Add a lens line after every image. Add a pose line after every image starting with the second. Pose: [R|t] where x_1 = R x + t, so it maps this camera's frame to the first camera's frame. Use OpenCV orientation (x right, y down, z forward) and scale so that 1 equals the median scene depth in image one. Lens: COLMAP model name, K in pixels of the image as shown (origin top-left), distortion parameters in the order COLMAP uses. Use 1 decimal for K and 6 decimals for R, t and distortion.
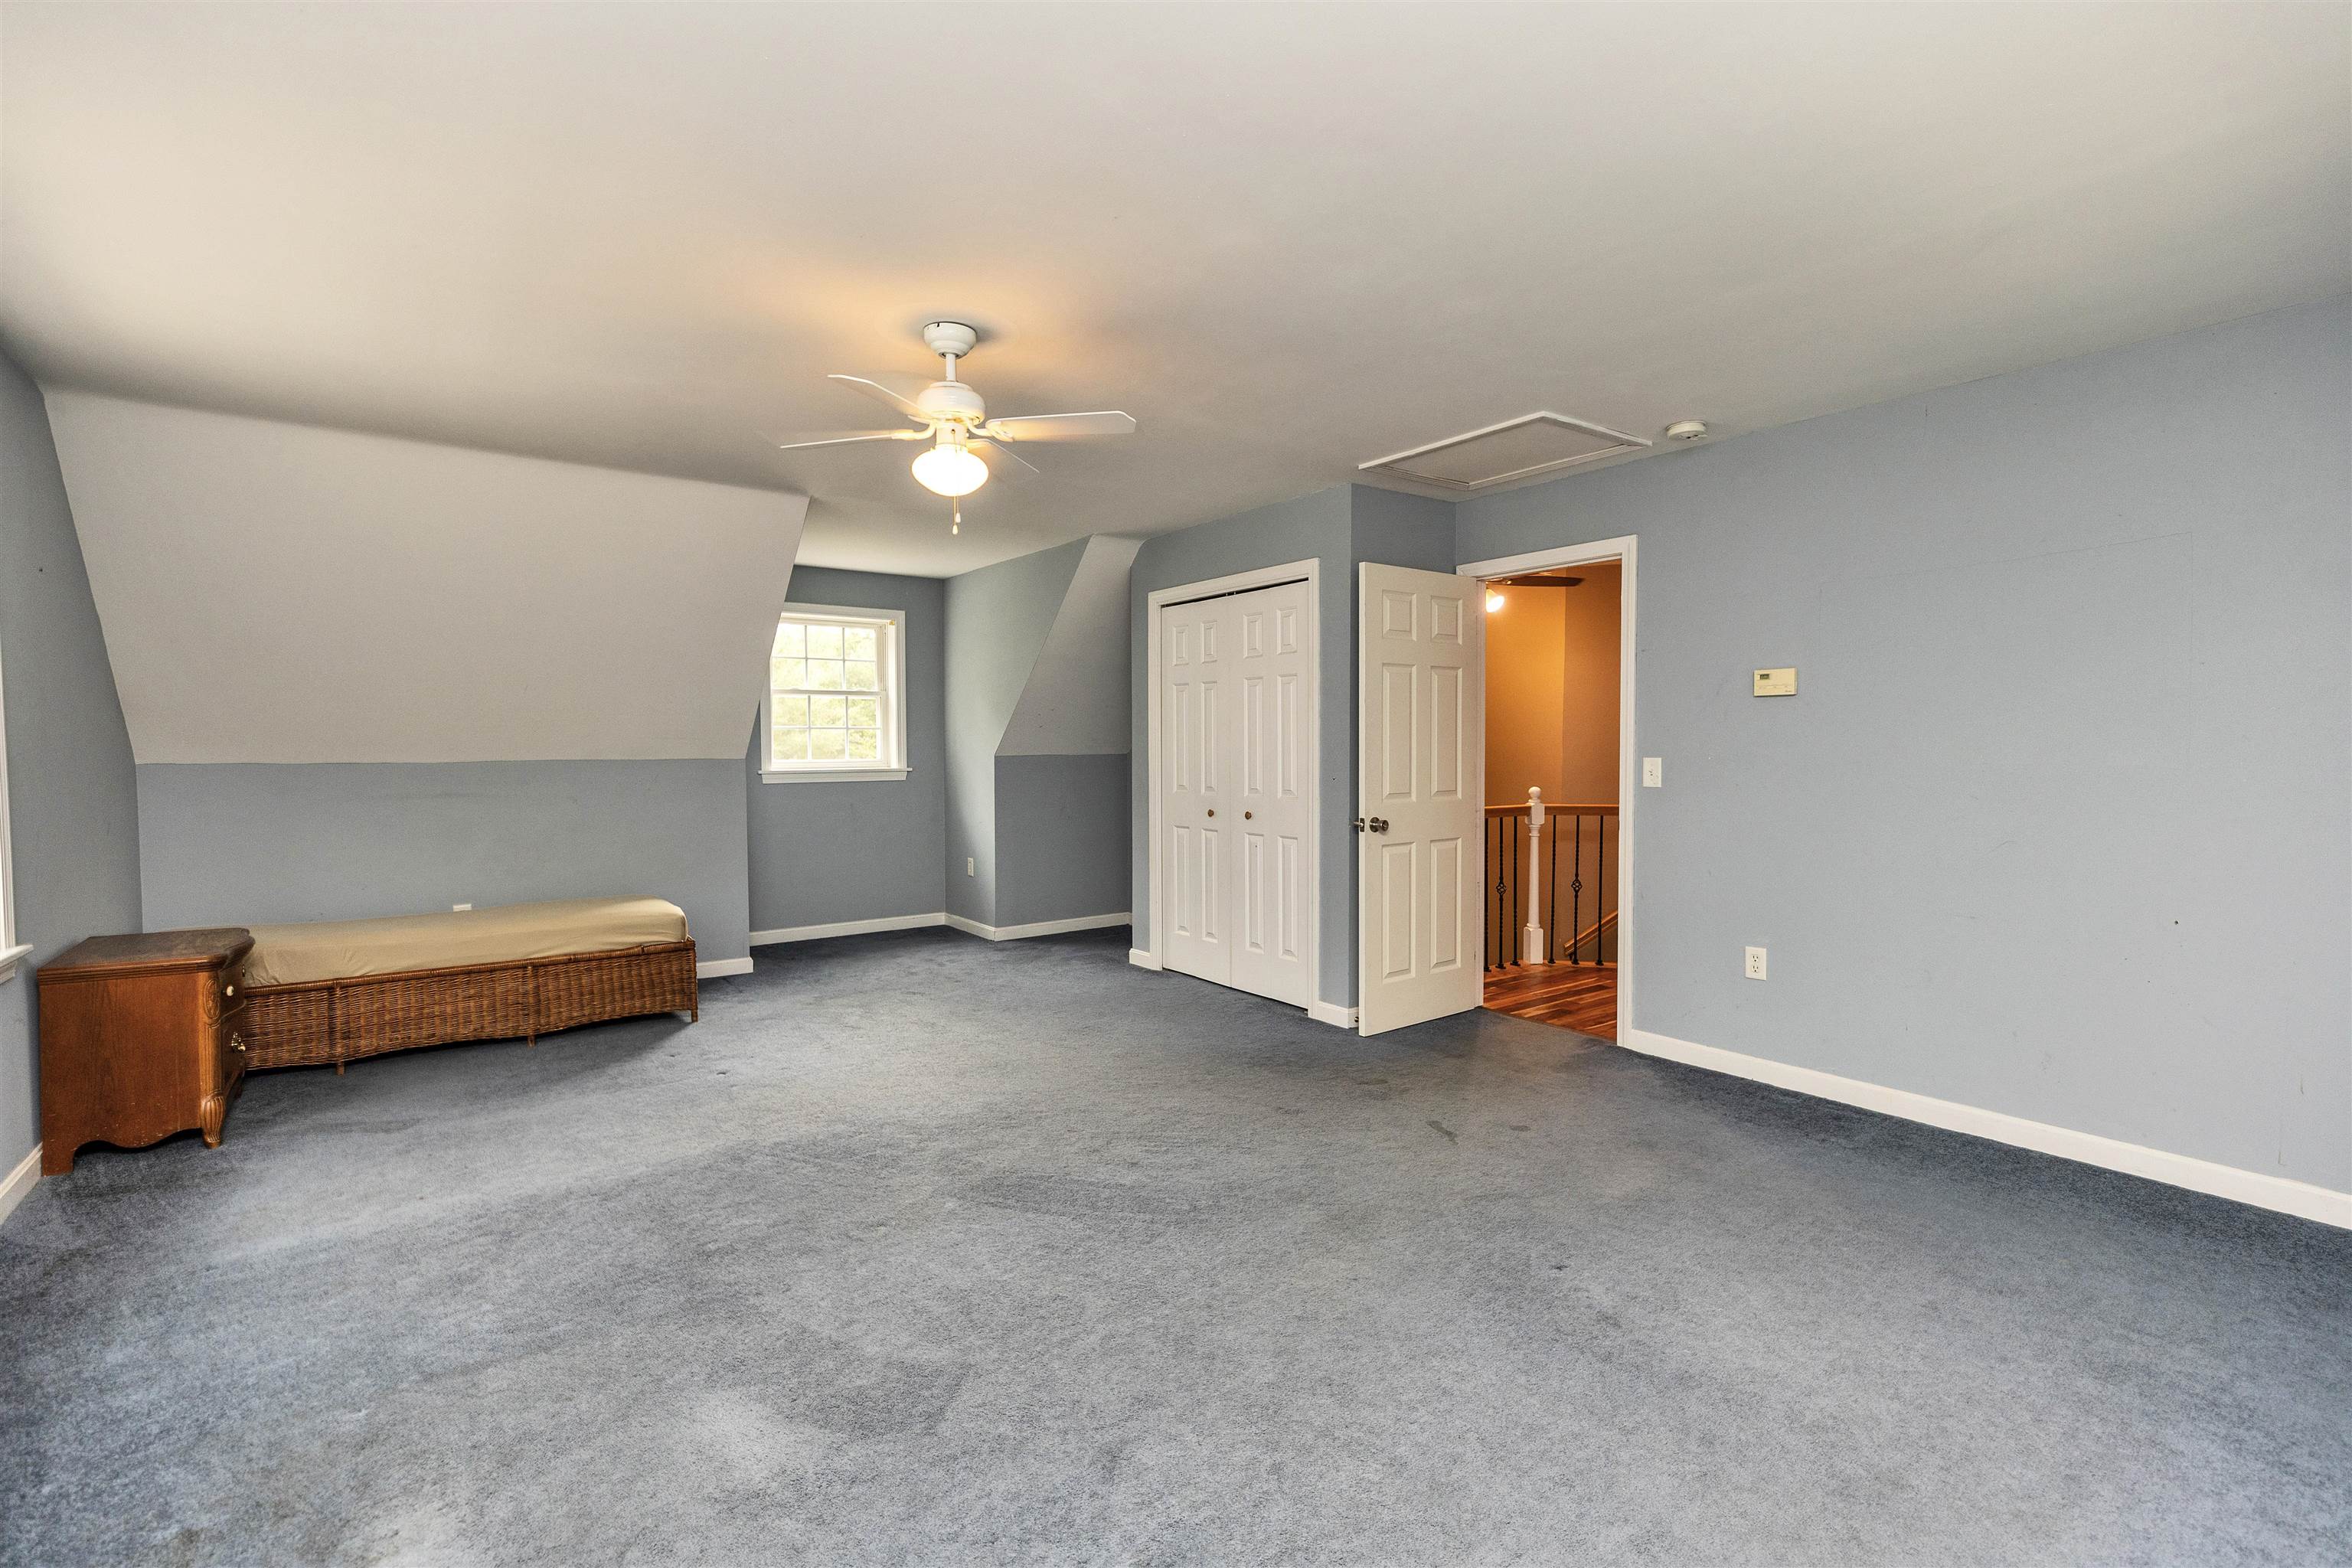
lens RADIAL K [[1062.5, 0, 1160.3], [0, 1062.5, 793.7], [0, 0, 1]] dist [0.001128, -0.000032]
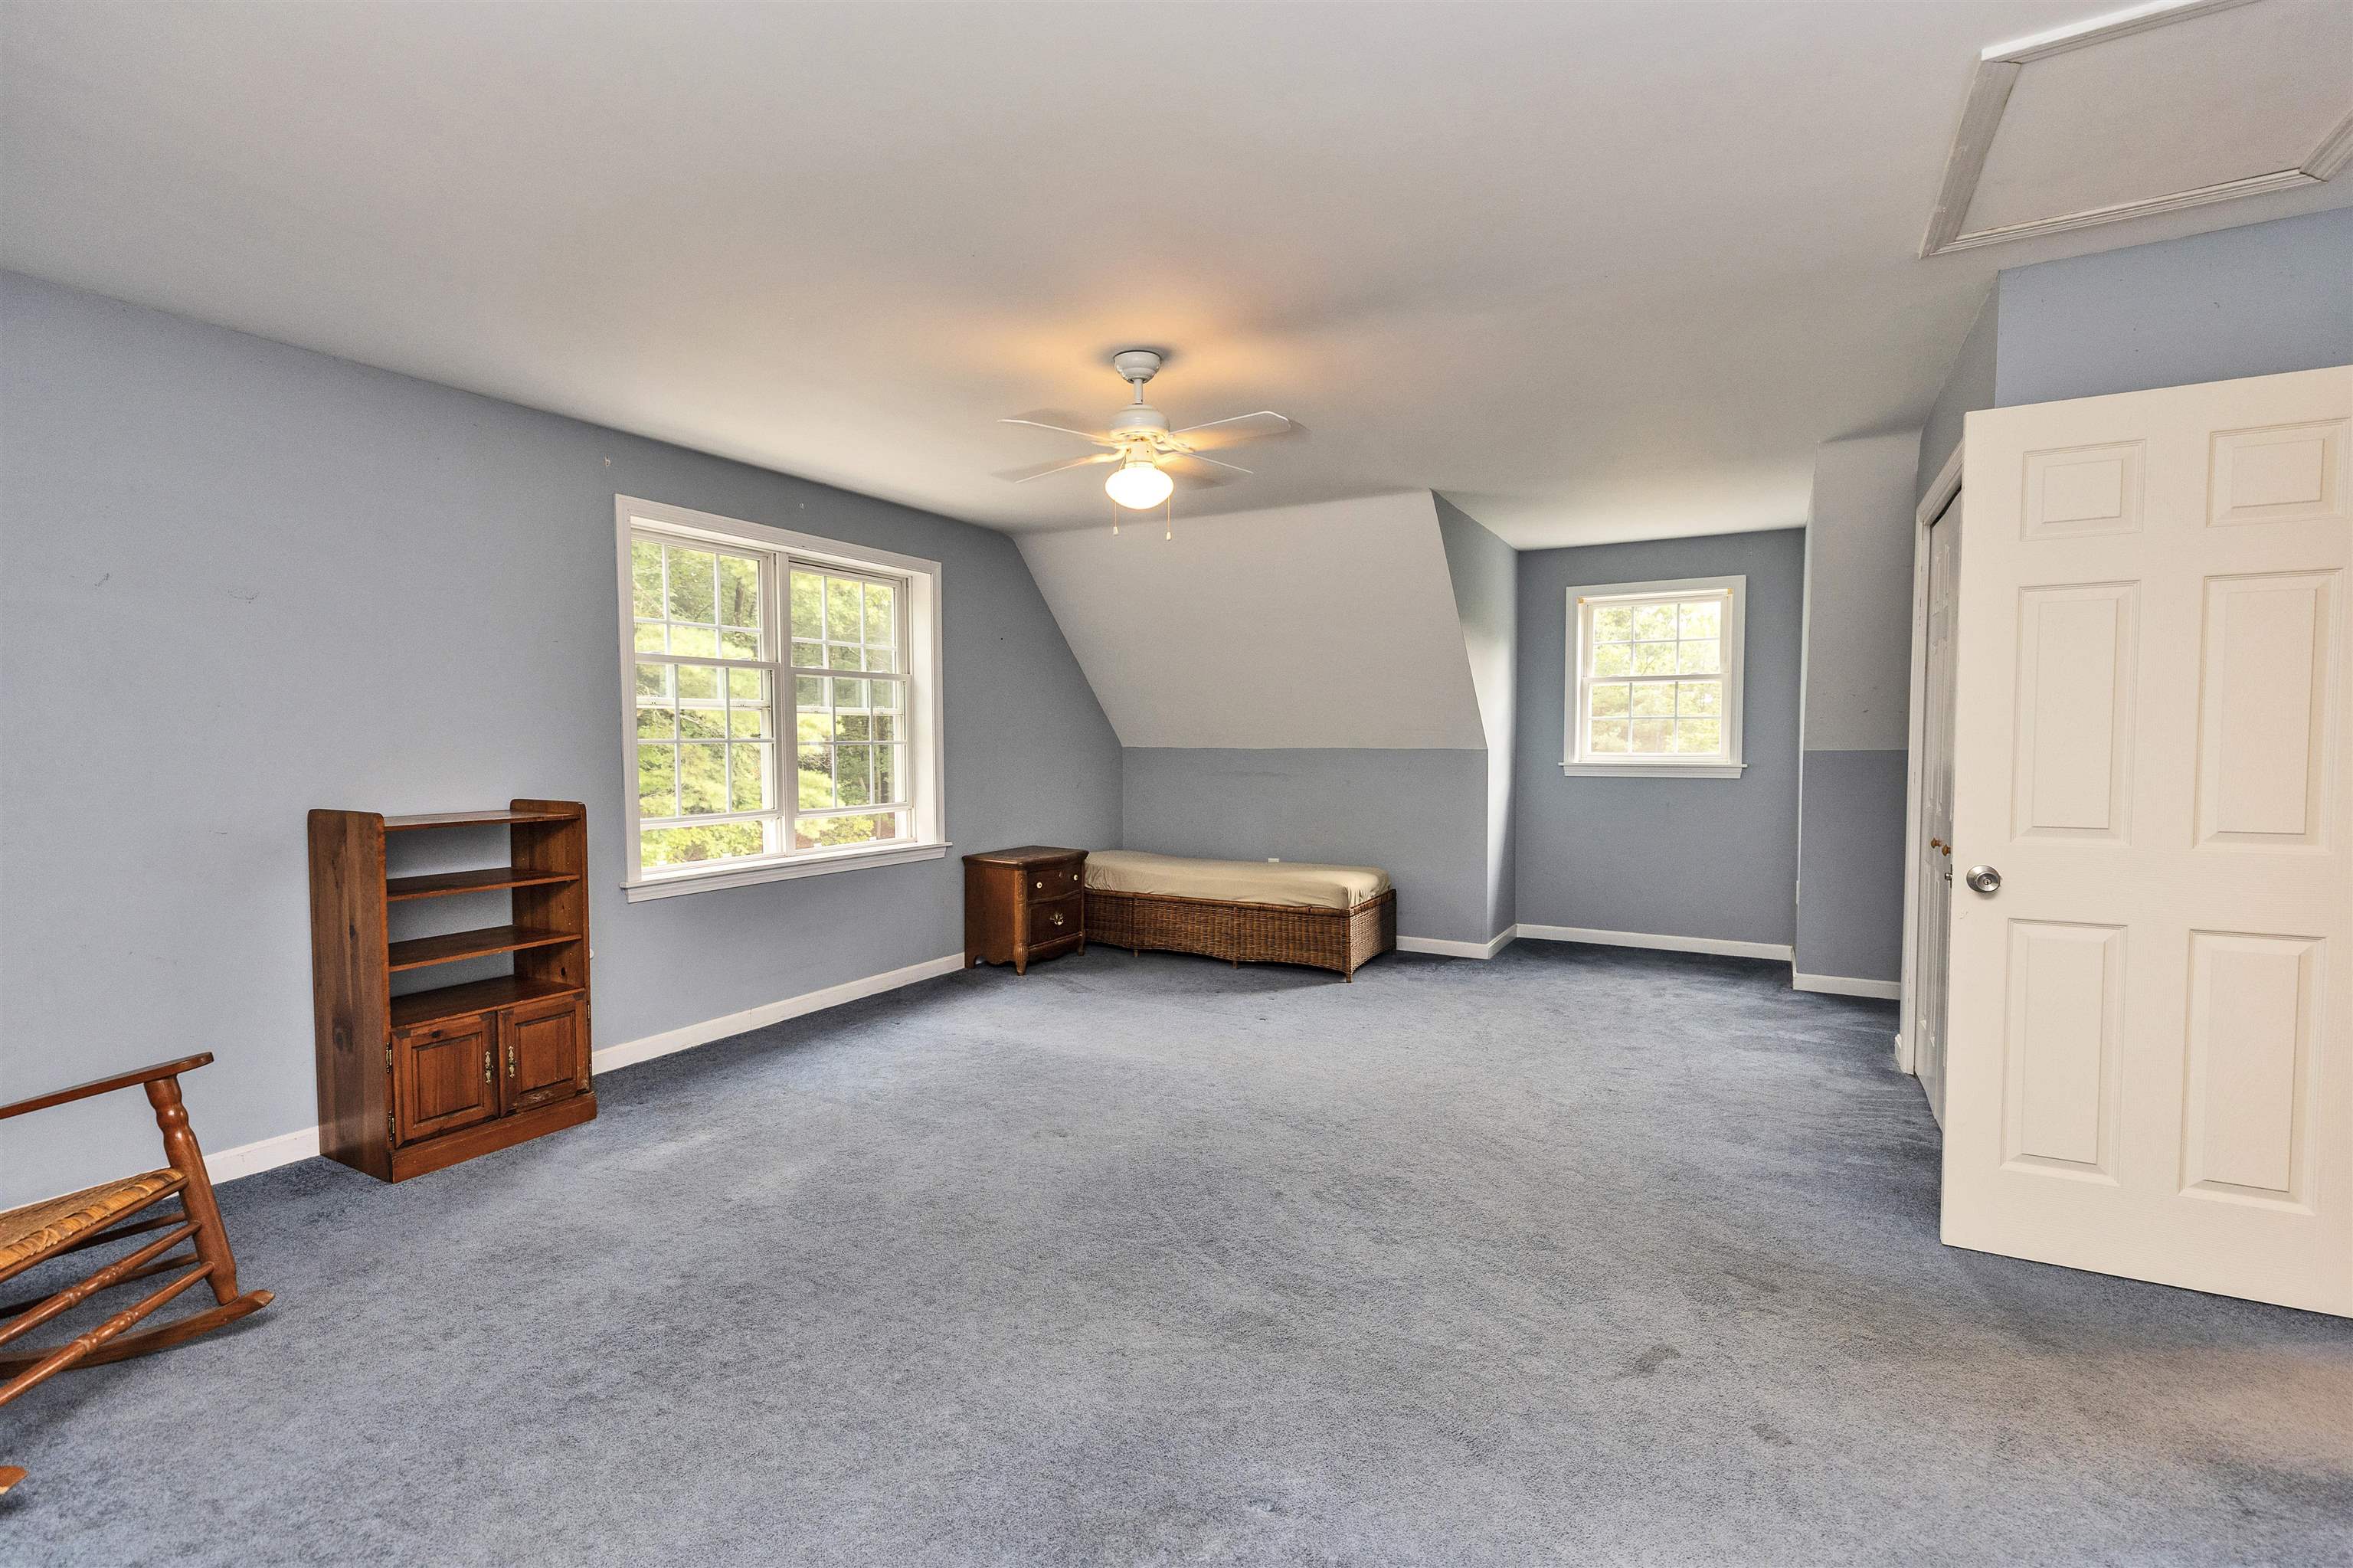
lens RADIAL K [[1080.4, 0, 1136.1], [0, 1080.4, 785.2], [0, 0, 1]] dist [0.002004, 0.000612]
pose [[0.403562, 0.045004, -0.913845, 0.529721], [-0.044527, 0.998572, 0.029514, -0.017933], [0.913868, 0.028780, 0.404989, 0.347061]]
